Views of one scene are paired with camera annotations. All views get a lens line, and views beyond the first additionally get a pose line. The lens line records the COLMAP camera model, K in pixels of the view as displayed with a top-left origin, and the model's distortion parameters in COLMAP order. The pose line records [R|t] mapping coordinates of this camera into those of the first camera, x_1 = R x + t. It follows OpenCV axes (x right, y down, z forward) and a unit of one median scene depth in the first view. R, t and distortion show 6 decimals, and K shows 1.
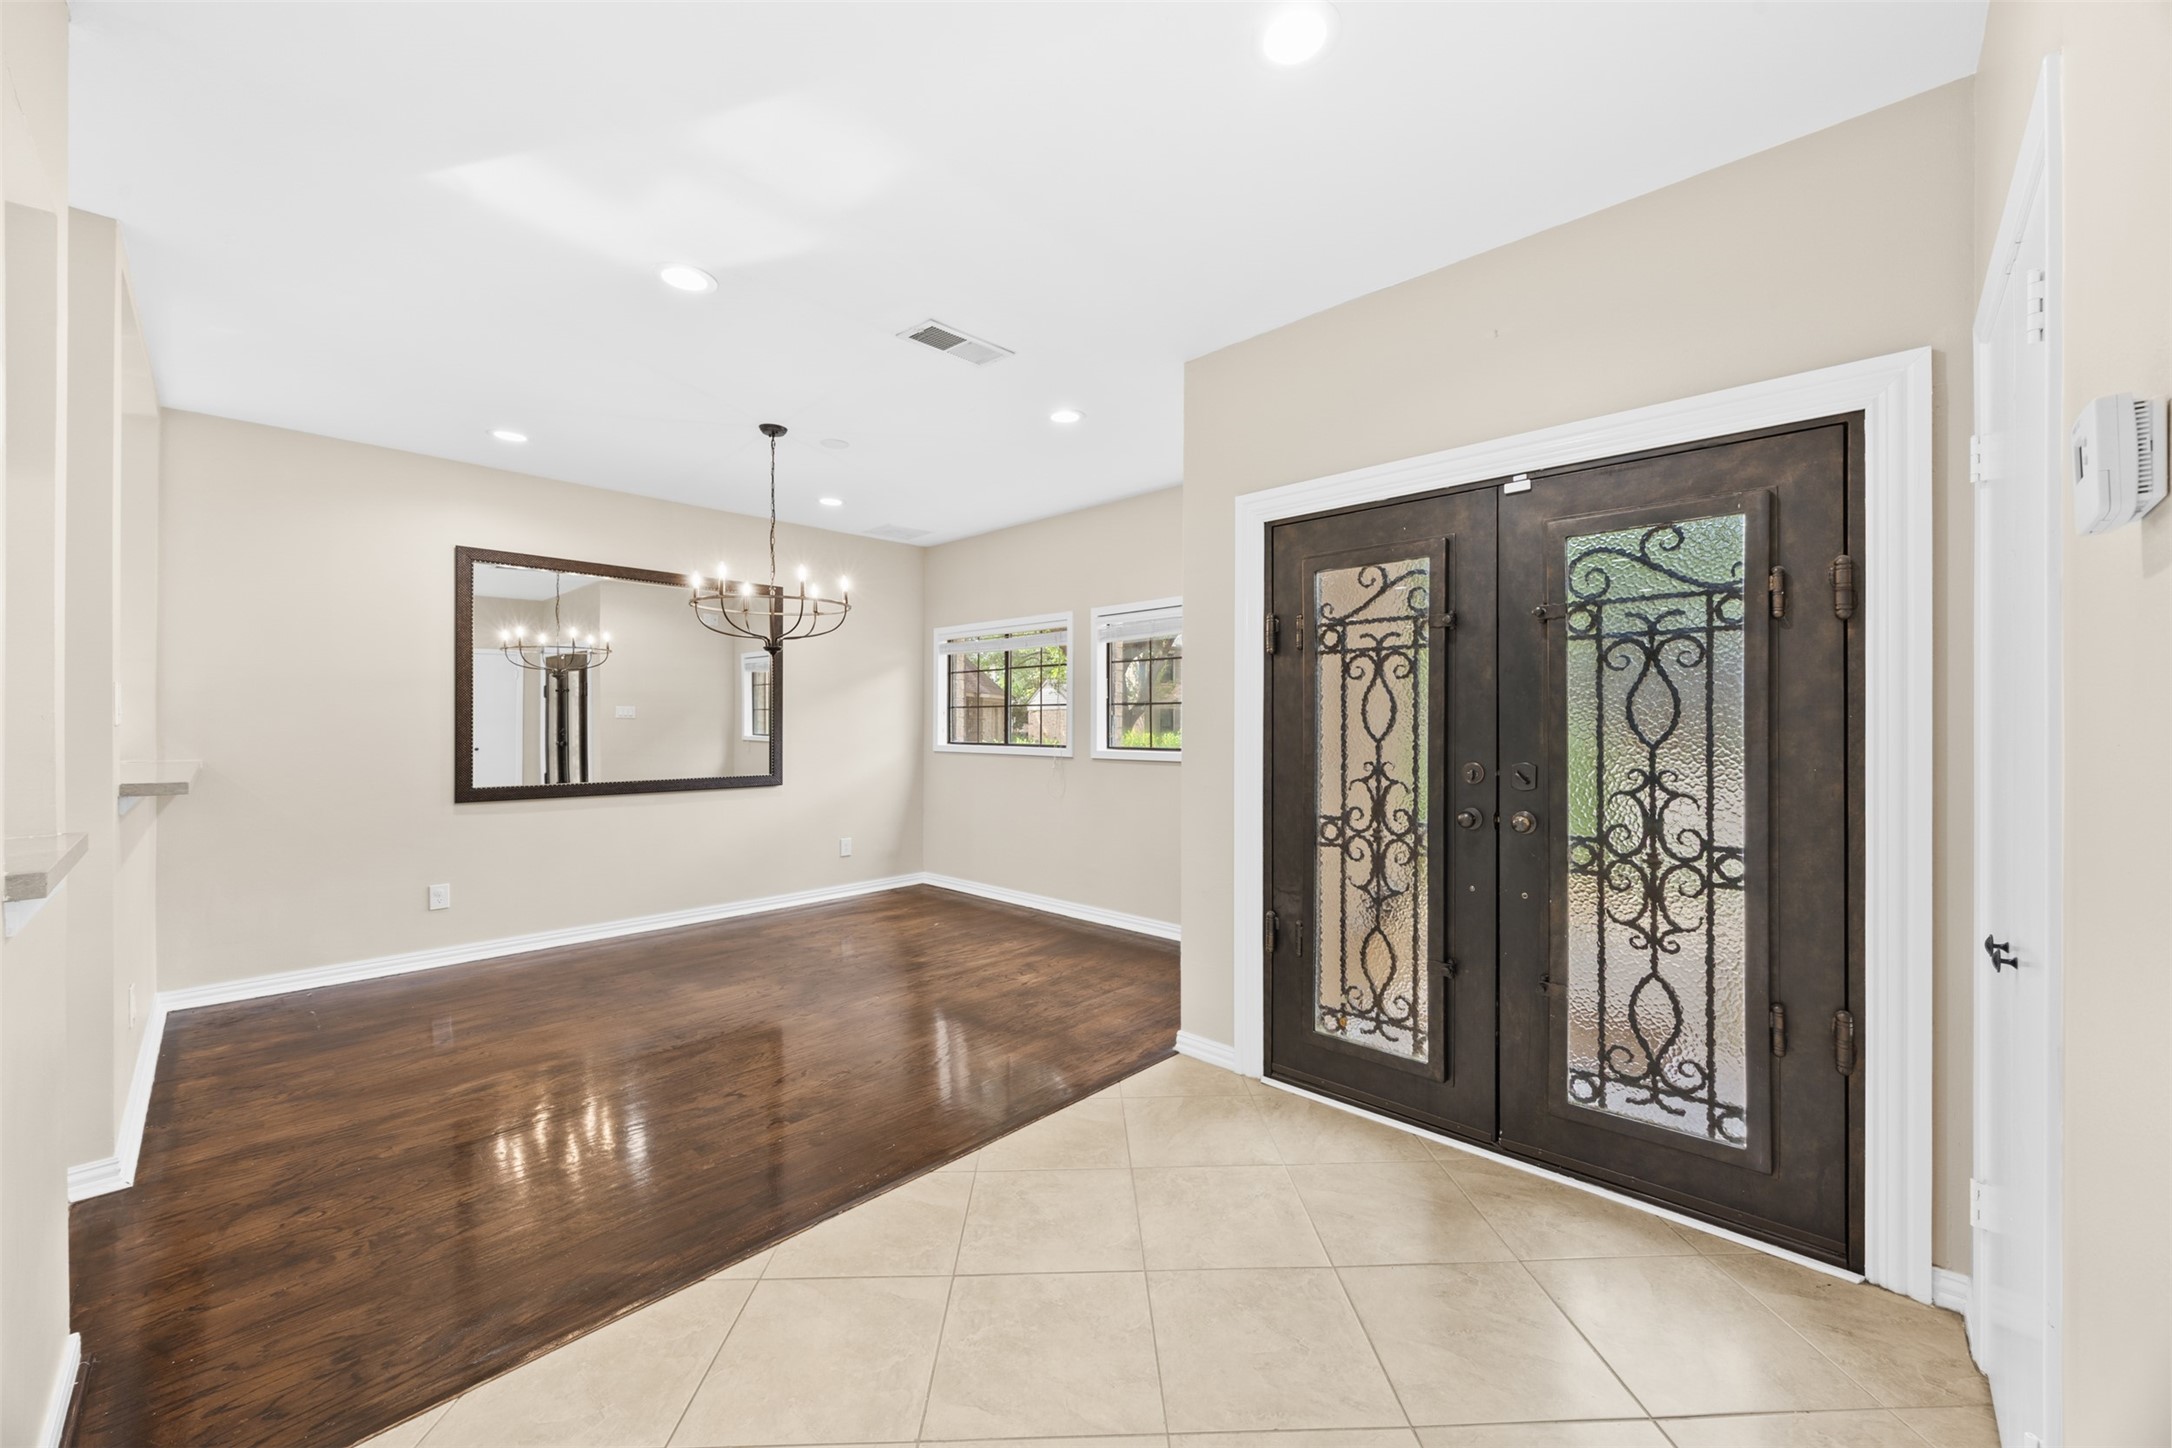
lens RADIAL K [[819.2, 0, 1098.8], [0, 819.2, 719.8], [0, 0, 1]] dist [0.001828, 0.000090]
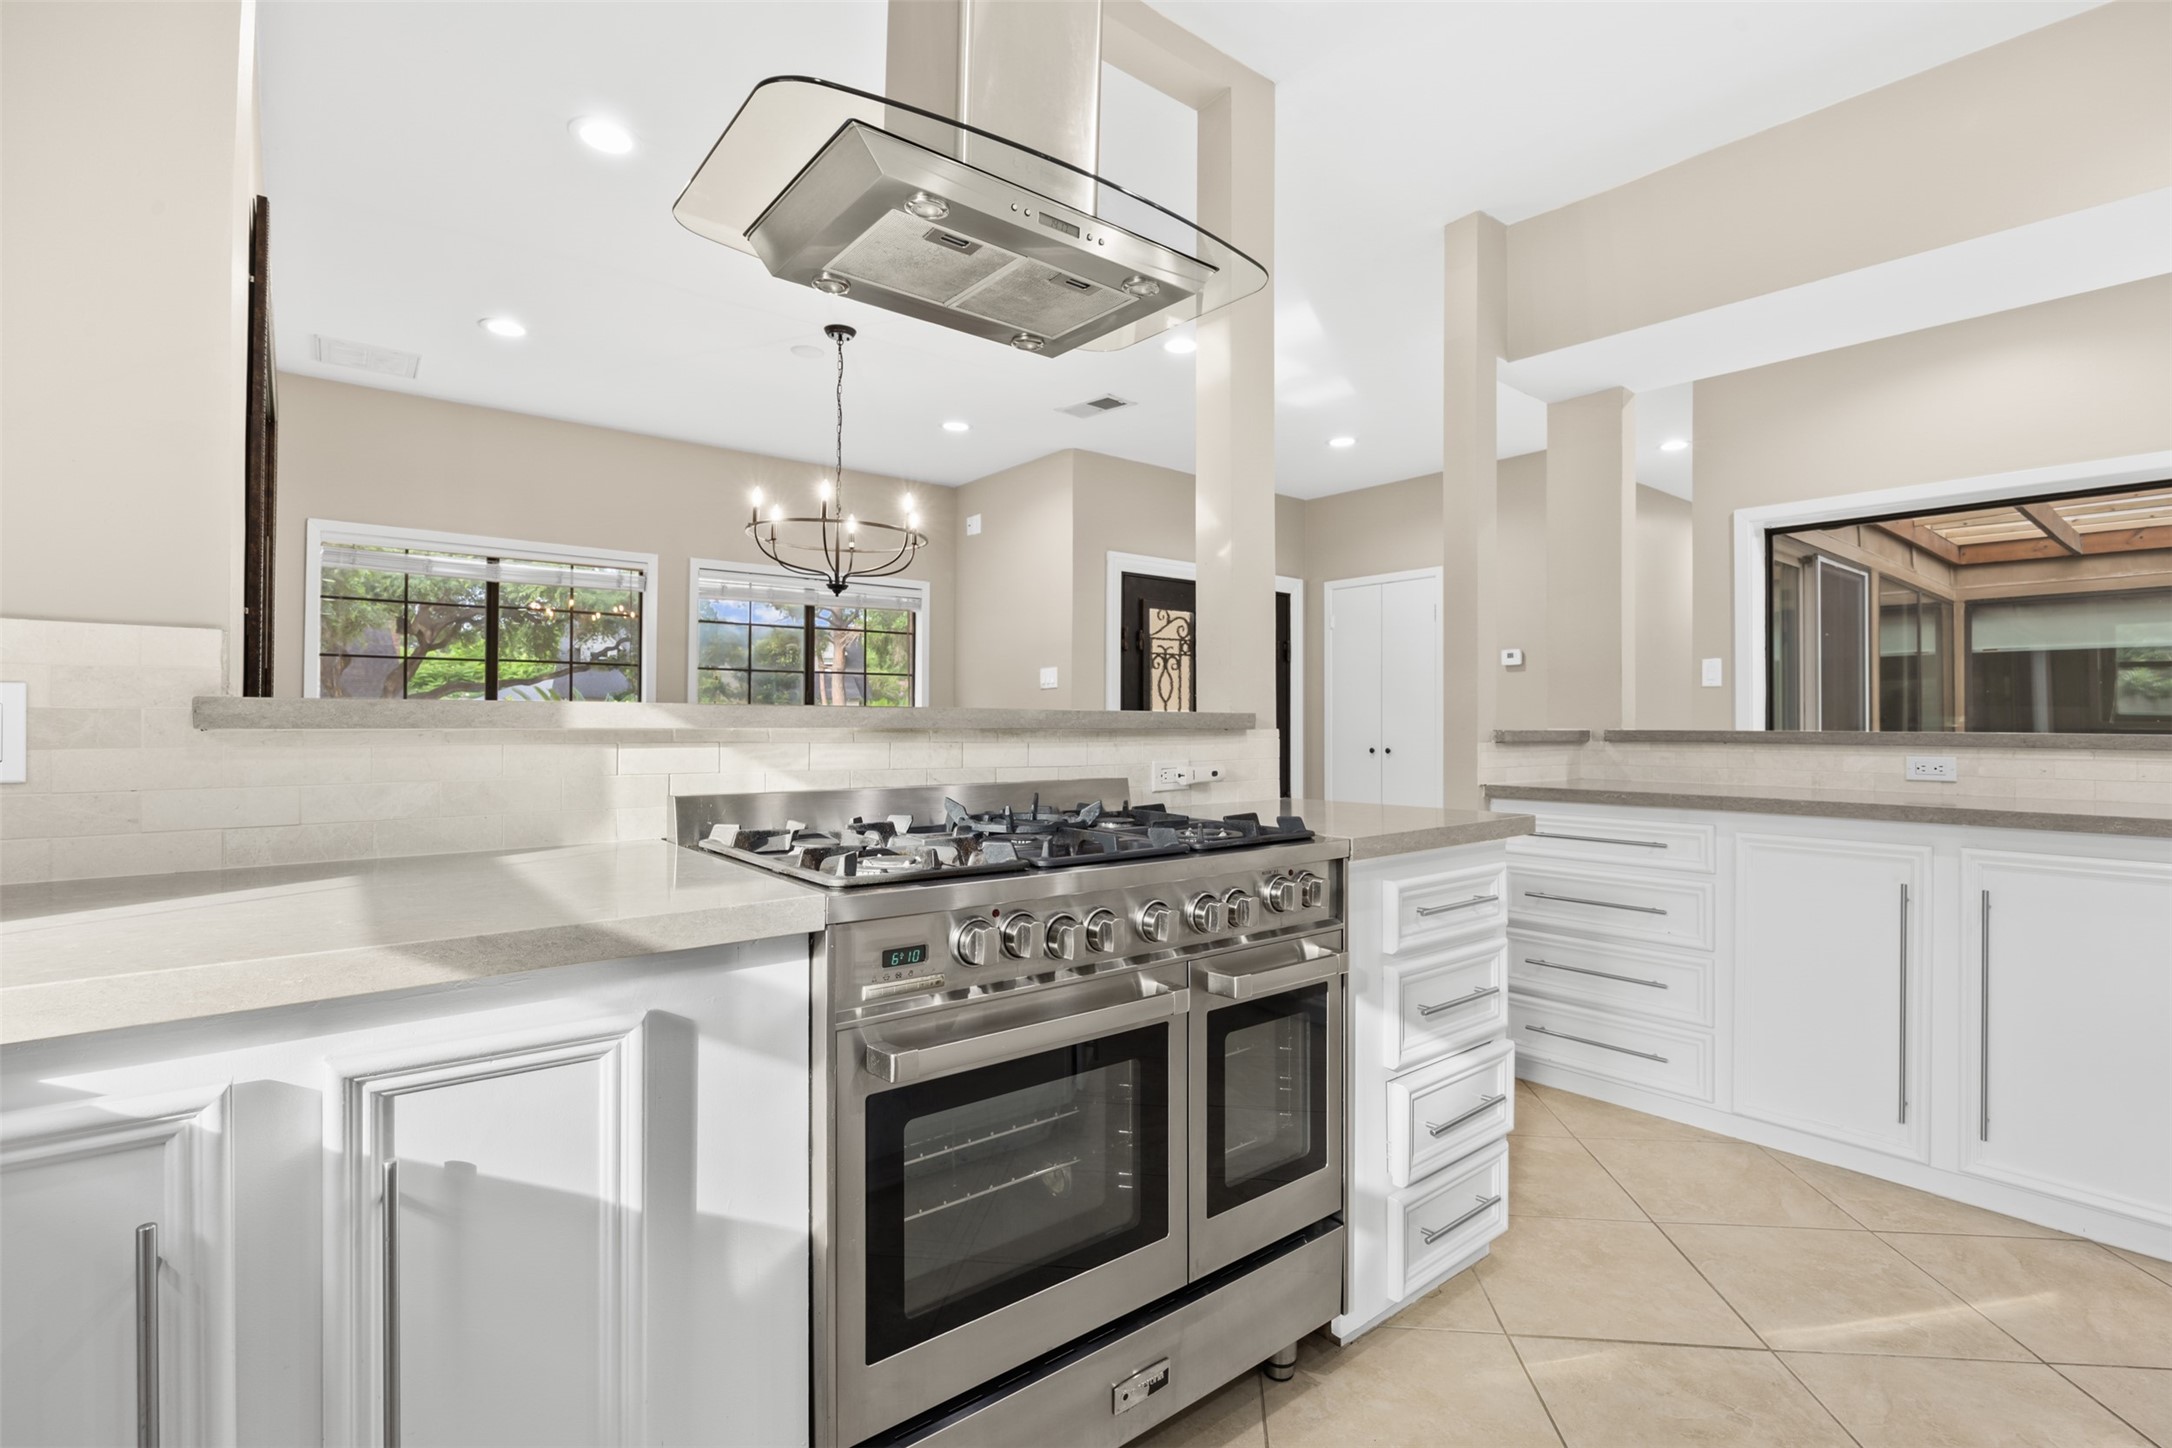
lens RADIAL K [[1004.2, 0, 1086.0], [0, 1004.2, 724.0], [0, 0, 1]] dist [-0.000232, -0.000018]
pose [[0.130933, -0.004687, 0.991380, -1.785857], [-0.006123, 0.999966, 0.005536, 0.057746], [-0.991372, -0.006796, 0.130899, 0.783793]]
